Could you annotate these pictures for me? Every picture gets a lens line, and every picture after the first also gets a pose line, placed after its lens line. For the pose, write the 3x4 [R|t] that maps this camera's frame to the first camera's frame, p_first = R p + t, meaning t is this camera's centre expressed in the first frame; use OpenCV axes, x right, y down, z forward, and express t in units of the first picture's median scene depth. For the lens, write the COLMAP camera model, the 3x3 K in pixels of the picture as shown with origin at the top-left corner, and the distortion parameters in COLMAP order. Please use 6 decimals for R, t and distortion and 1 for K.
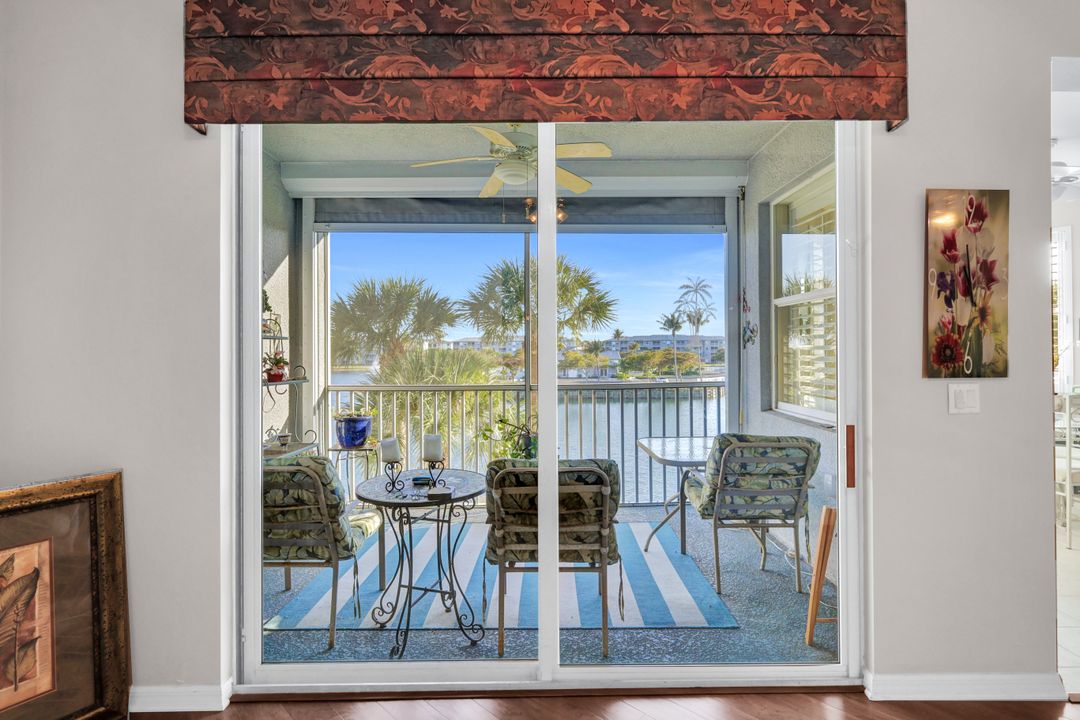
lens RADIAL K [[519.5, 0, 546.0], [0, 519.5, 348.5], [0, 0, 1]] dist [0.002762, -0.000525]
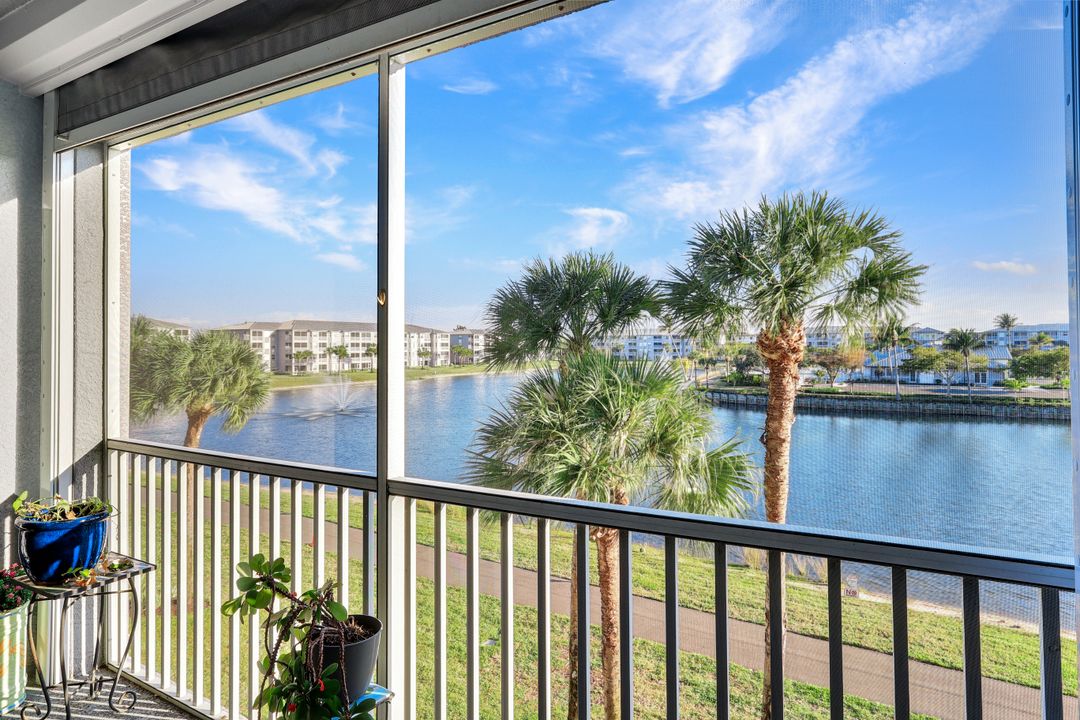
lens RADIAL K [[588.3, 0, 542.0], [0, 588.3, 337.2], [0, 0, 1]] dist [0.057180, 0.000508]
pose [[0.869032, -0.006046, -0.494718, 0.723857], [0.001033, 0.999945, -0.010405, -0.014283], [0.494754, 0.008531, 0.868991, 1.278773]]
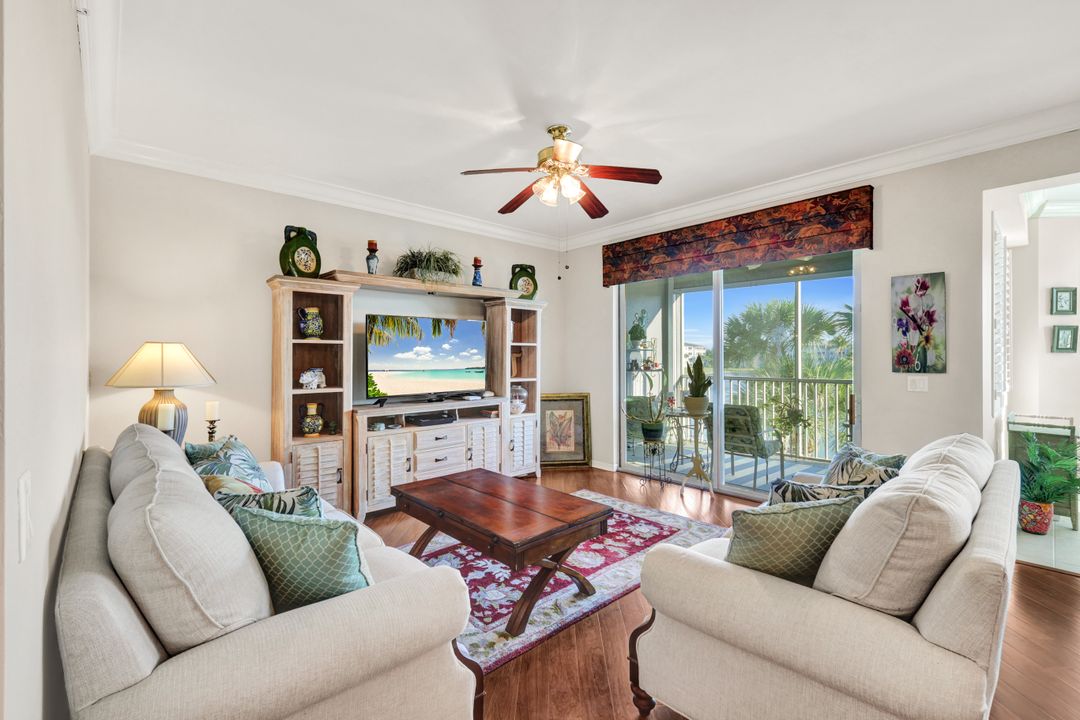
lens RADIAL K [[472.9, 0, 548.3], [0, 472.9, 356.5], [0, 0, 1]] dist [0.000924, 0.000587]
pose [[0.674461, 0.004029, -0.738299, 1.177498], [0.002505, 0.999967, 0.007745, -0.020014], [0.738306, -0.007073, 0.674429, -1.170230]]
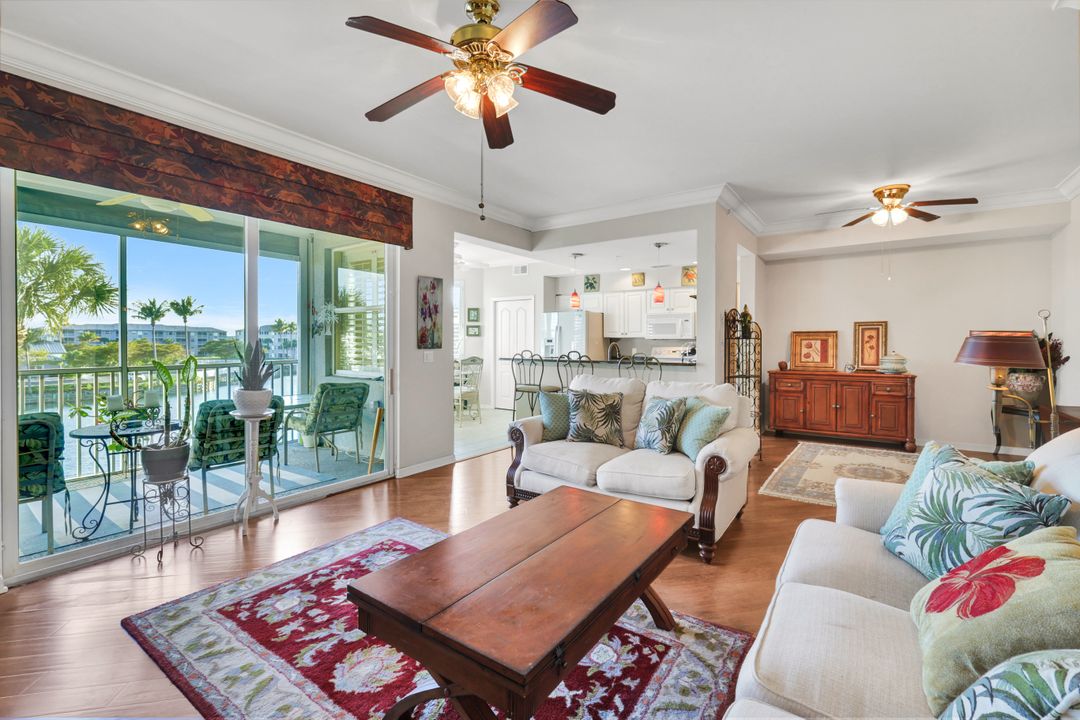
lens RADIAL K [[472.9, 0, 535.0], [0, 472.9, 345.3], [0, 0, 1]] dist [0.000924, 0.000587]
pose [[0.599375, 0.000850, 0.800468, -0.778440], [-0.007643, 0.999960, 0.004661, 0.024146], [-0.800432, -0.008912, 0.599357, -0.851514]]
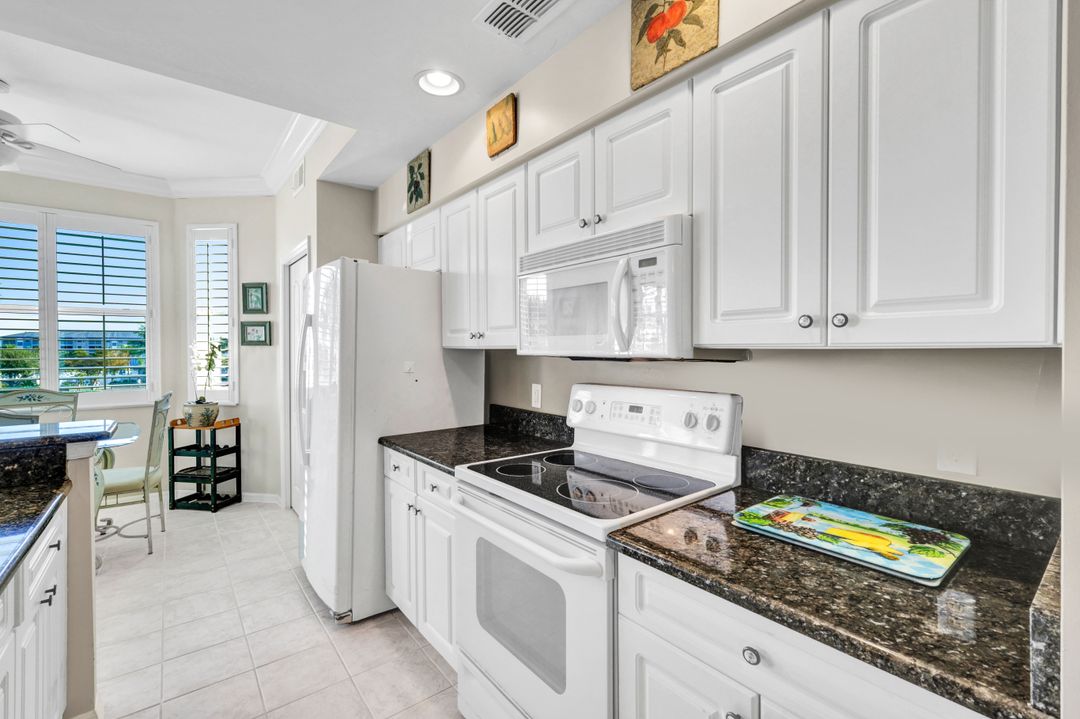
lens RADIAL K [[472.9, 0, 540.6], [0, 472.9, 357.1], [0, 0, 1]] dist [0.000924, 0.000587]
pose [[0.785586, -0.004161, 0.618738, 2.236883], [-0.006534, 0.999866, 0.015019, -0.026229], [-0.618718, -0.015842, 0.785454, -0.053405]]
